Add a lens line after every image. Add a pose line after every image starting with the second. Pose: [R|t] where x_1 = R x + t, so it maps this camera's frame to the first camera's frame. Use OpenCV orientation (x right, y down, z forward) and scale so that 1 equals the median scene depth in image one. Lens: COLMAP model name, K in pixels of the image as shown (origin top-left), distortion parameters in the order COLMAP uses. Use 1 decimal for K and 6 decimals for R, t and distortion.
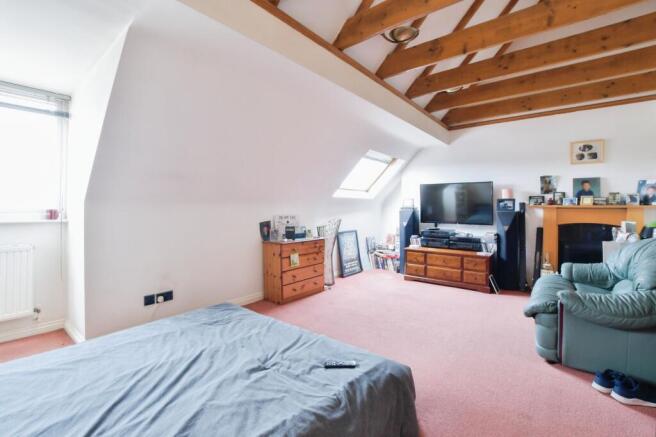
lens RADIAL K [[292.7, 0, 331.2], [0, 292.7, 214.7], [0, 0, 1]] dist [0.000566, -0.000078]
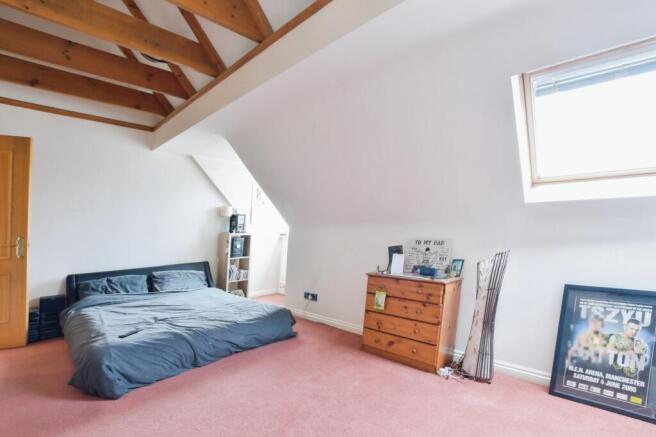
lens RADIAL K [[329.0, 0, 331.3], [0, 329.0, 223.8], [0, 0, 1]] dist [-0.007217, -0.000901]
pose [[-0.106183, -0.013397, -0.994256, 0.662061], [-0.006018, 0.999900, -0.012830, -0.023631], [0.994328, 0.004621, -0.106253, 0.903996]]
